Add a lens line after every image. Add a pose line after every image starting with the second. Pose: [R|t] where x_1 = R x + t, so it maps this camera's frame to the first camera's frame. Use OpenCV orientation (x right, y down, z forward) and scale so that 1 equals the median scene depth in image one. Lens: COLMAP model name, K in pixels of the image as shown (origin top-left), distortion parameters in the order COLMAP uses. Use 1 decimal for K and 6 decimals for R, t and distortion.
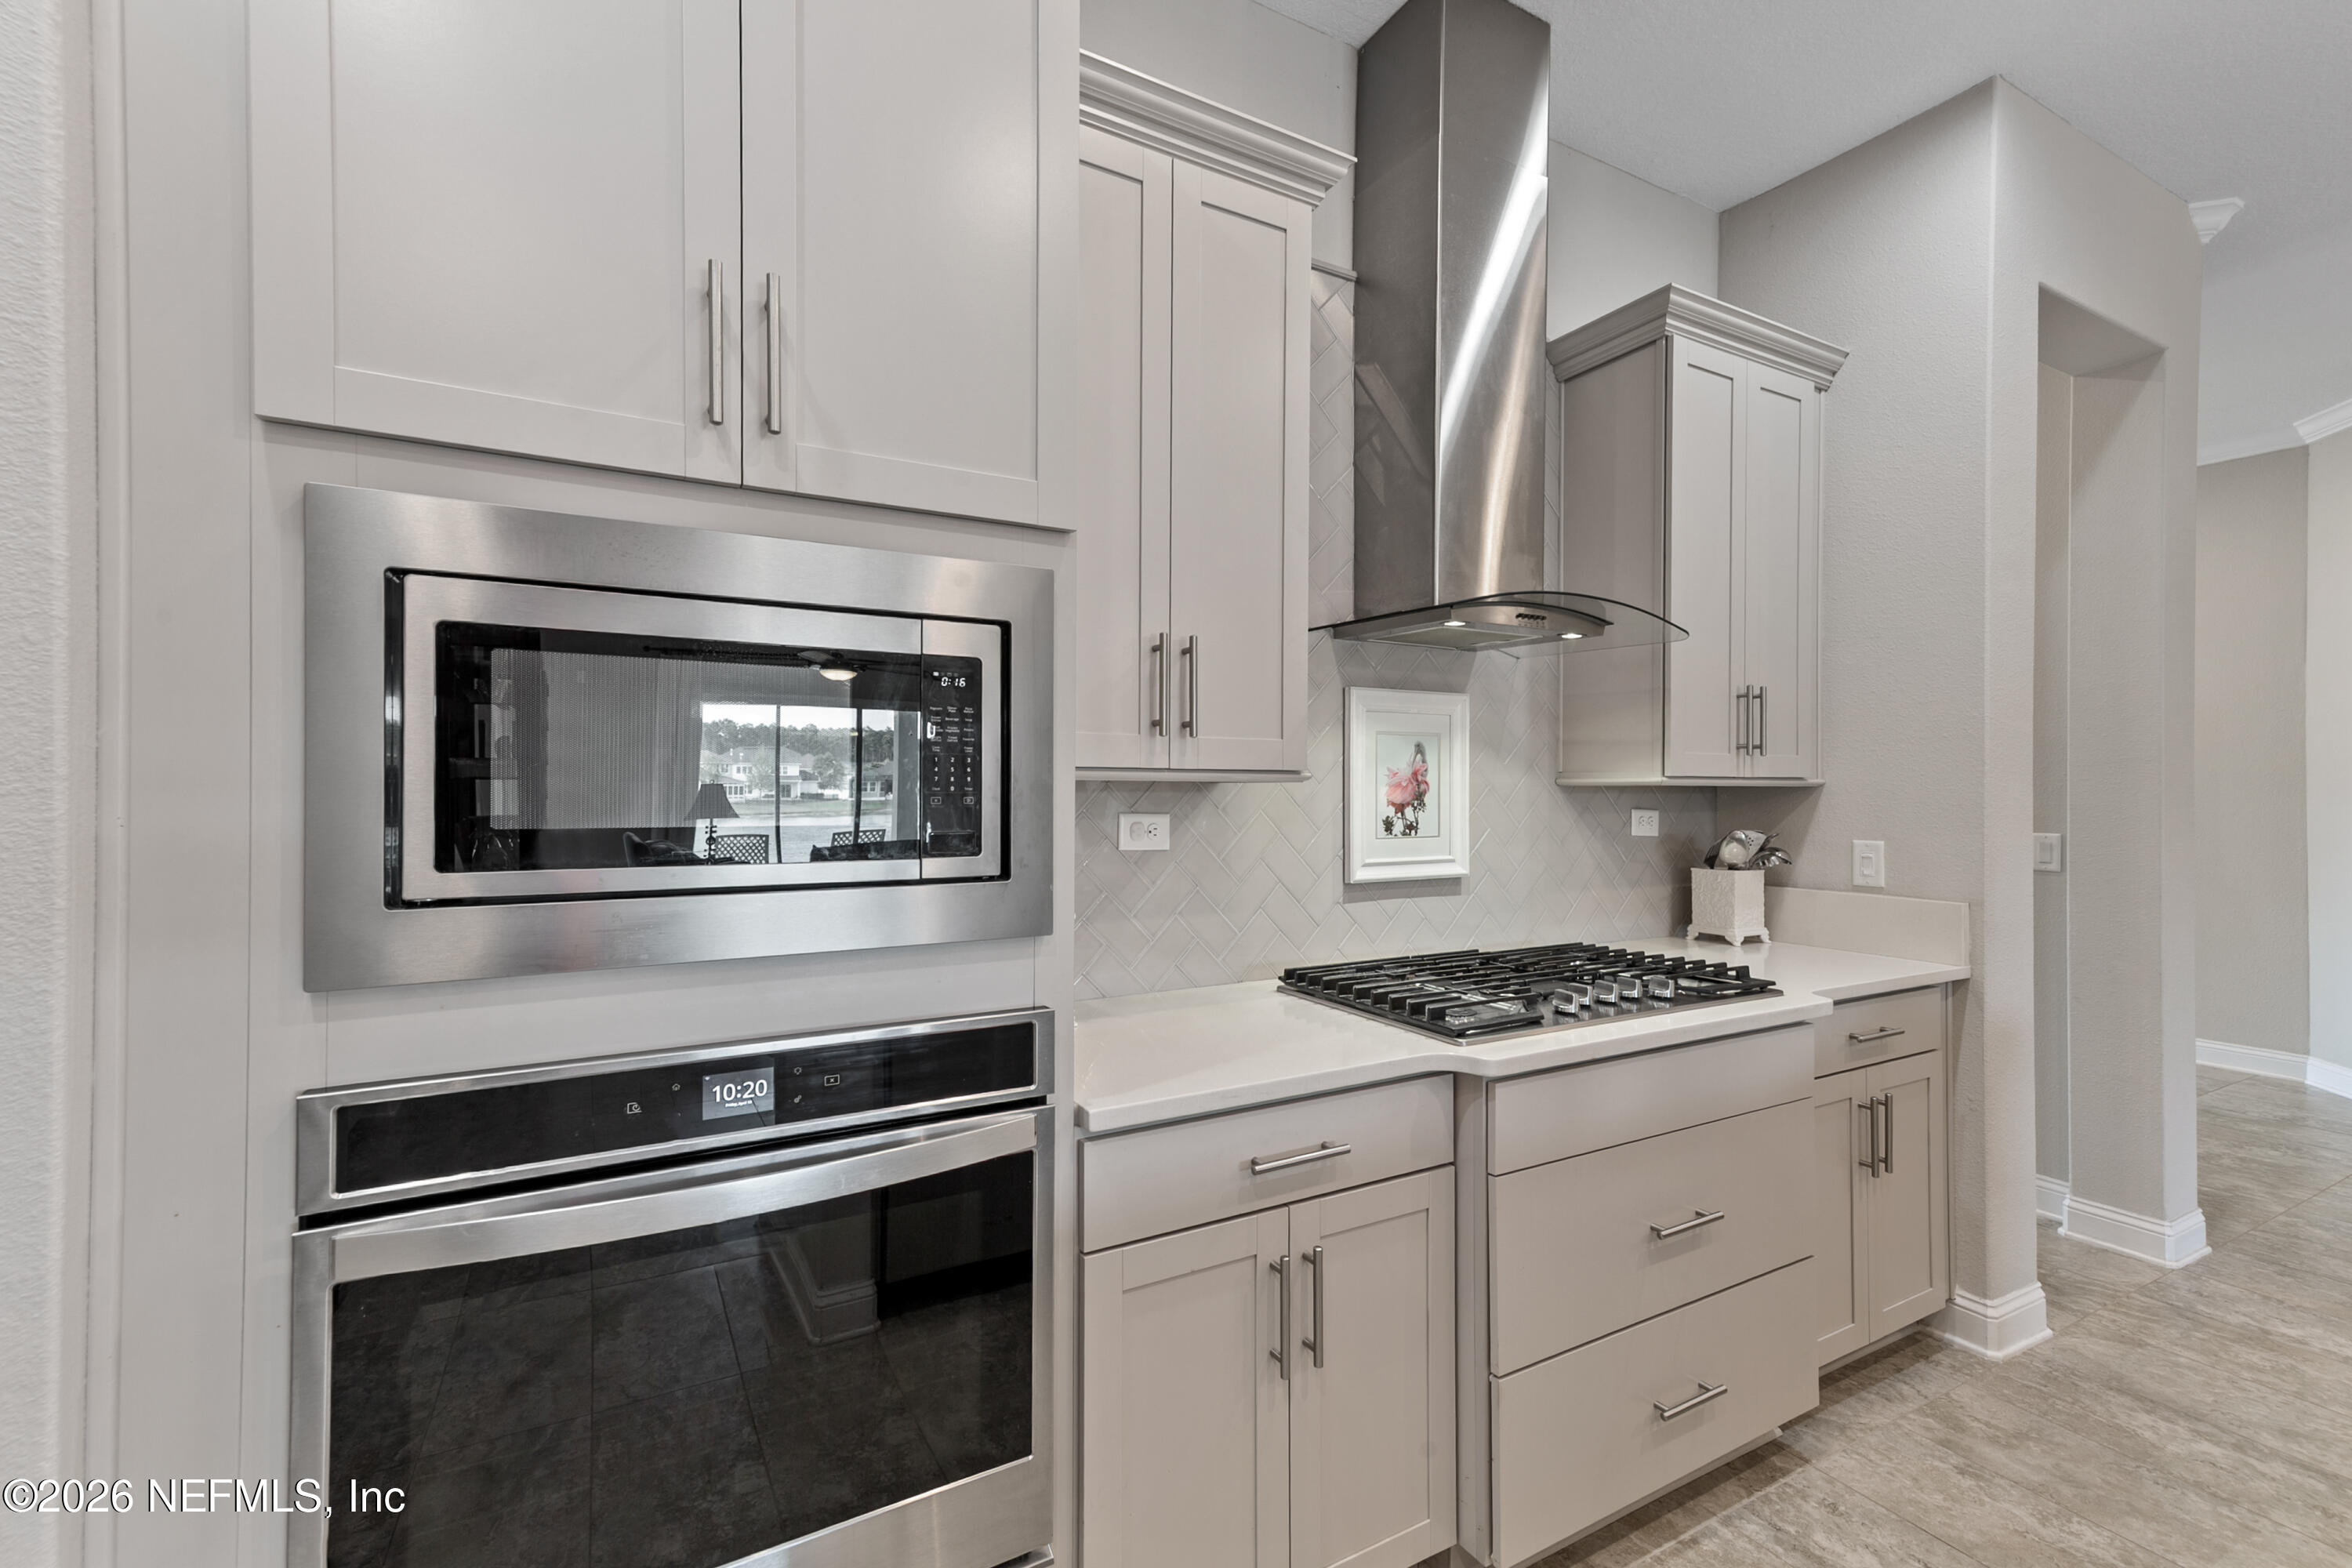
lens RADIAL K [[1005.2, 0, 1168.8], [0, 1005.2, 784.2], [0, 0, 1]] dist [0.018822, 0.000434]
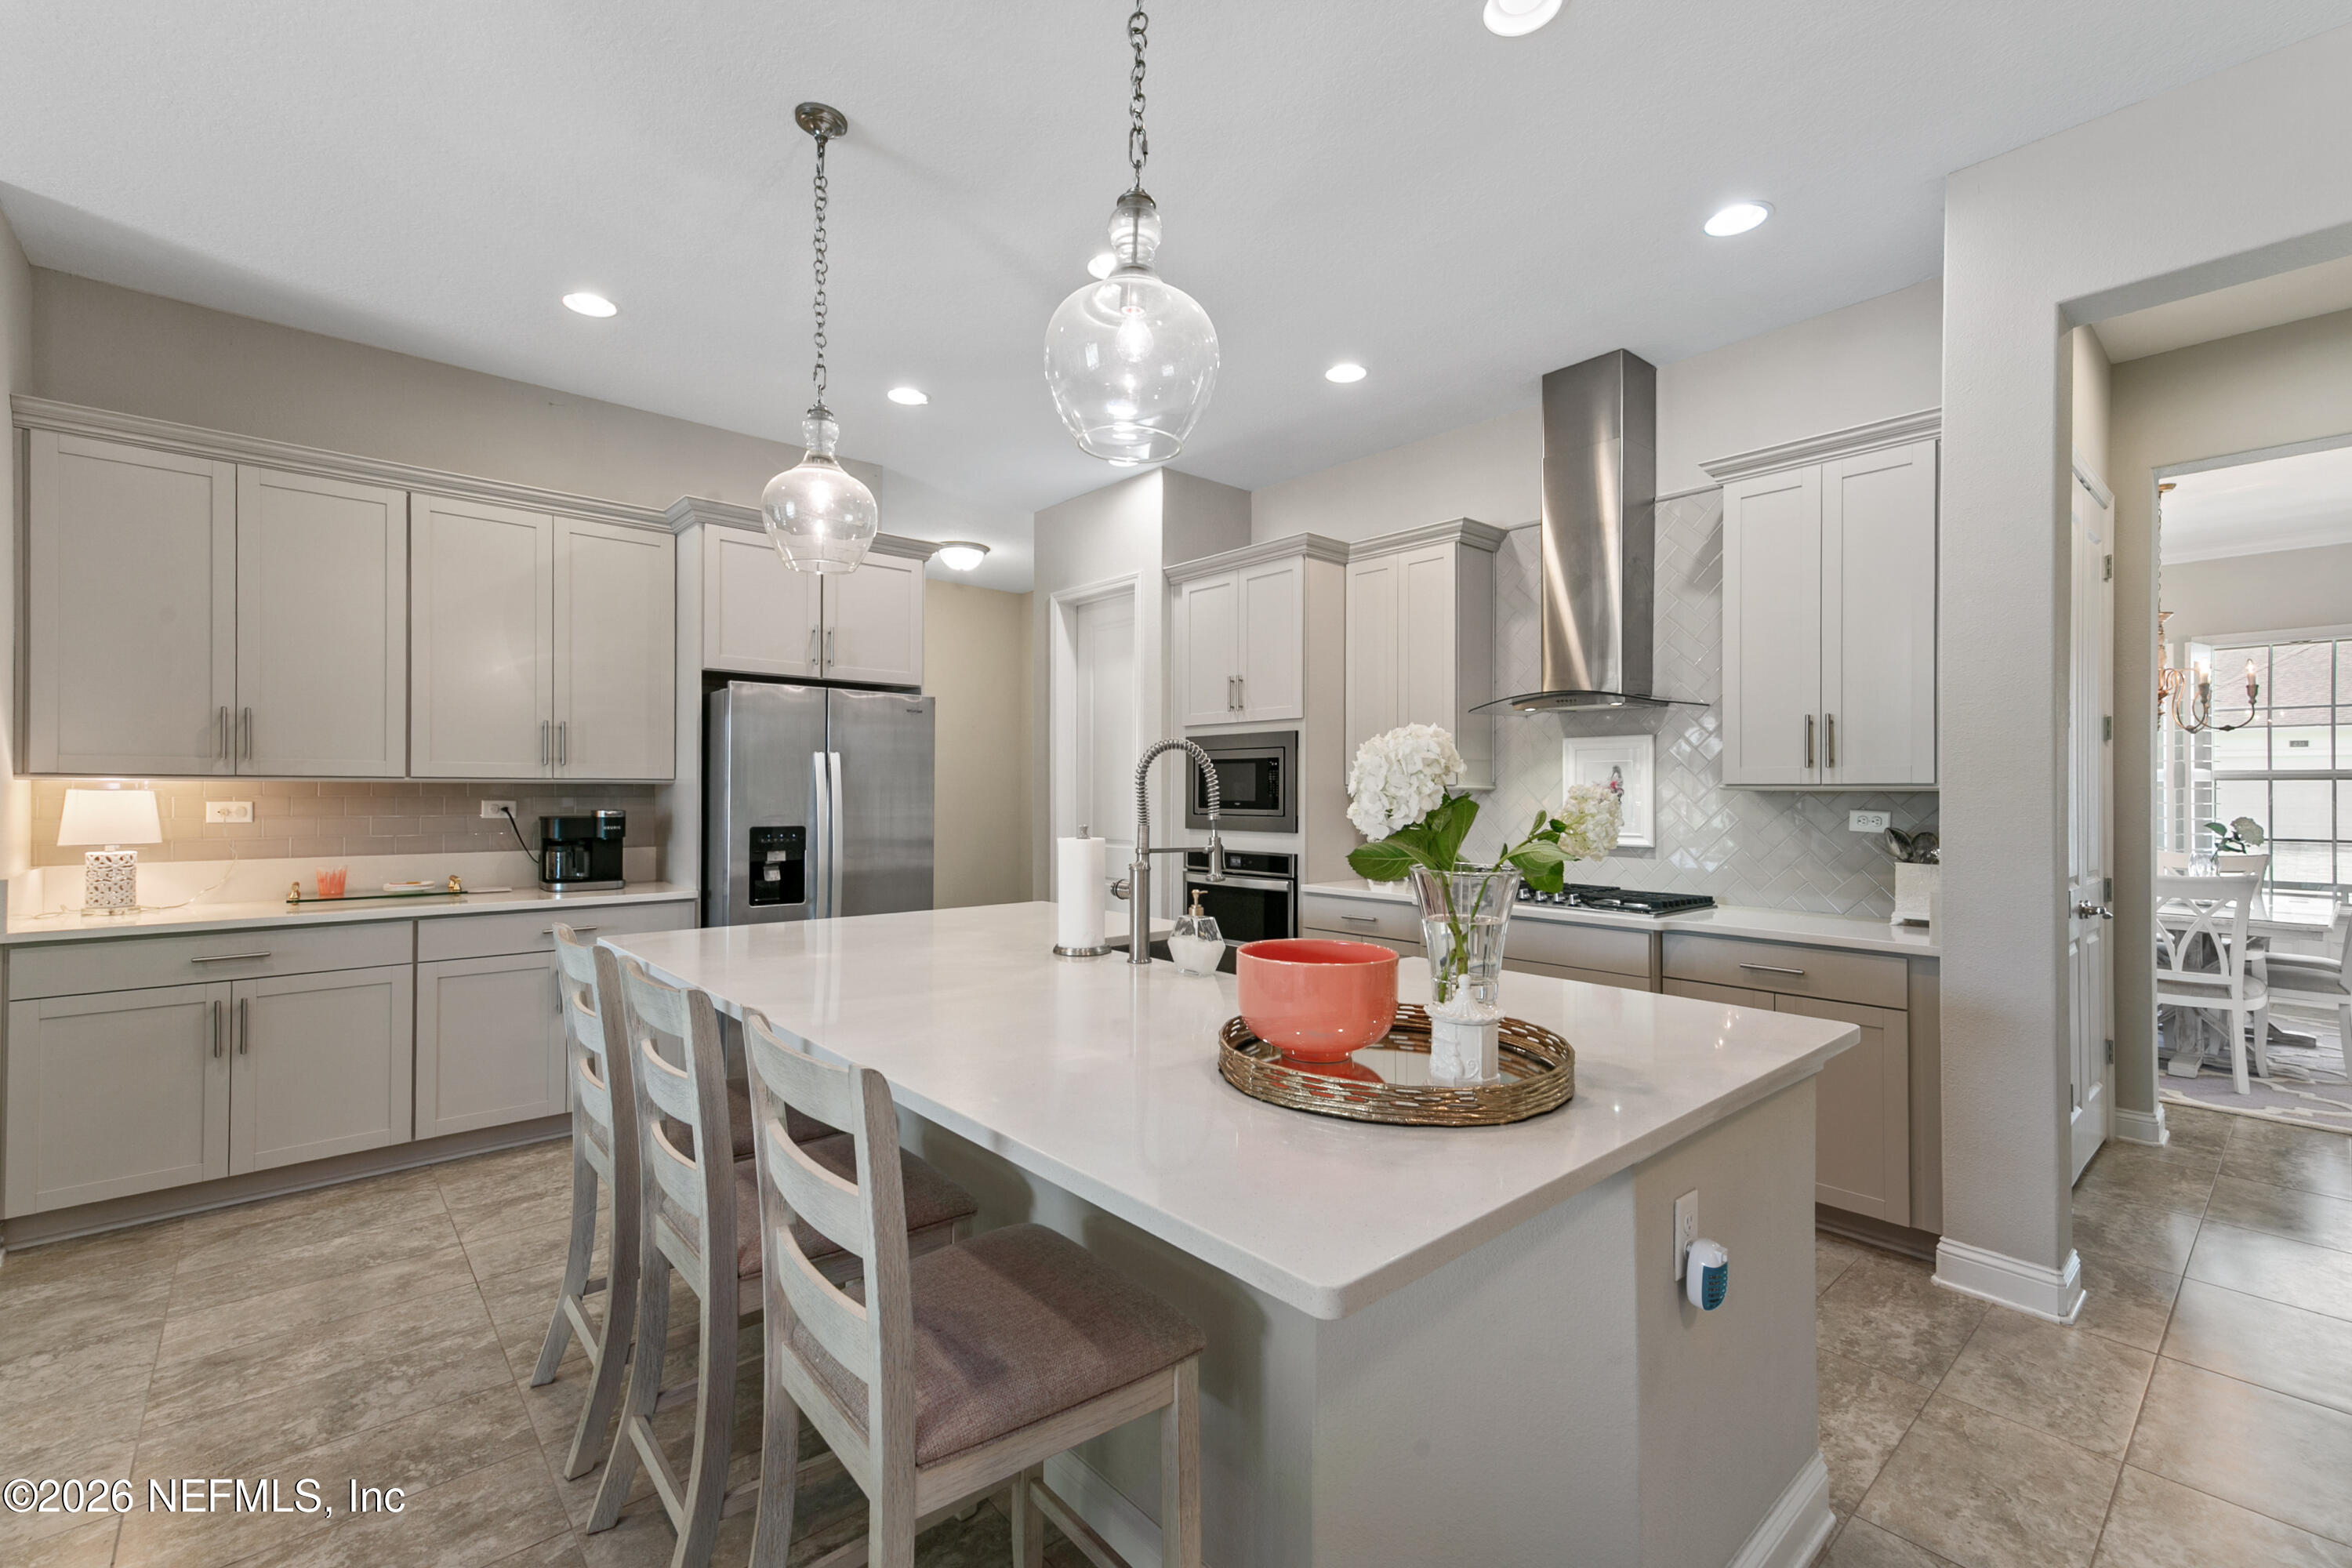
lens RADIAL K [[1005.2, 0, 1168.8], [0, 1005.2, 784.2], [0, 0, 1]] dist [0.018822, 0.000434]
pose [[0.207981, -0.008415, -0.978097, 1.773225], [0.000363, 0.999964, -0.008526, 0.004116], [0.978133, 0.001418, 0.207977, -0.093688]]
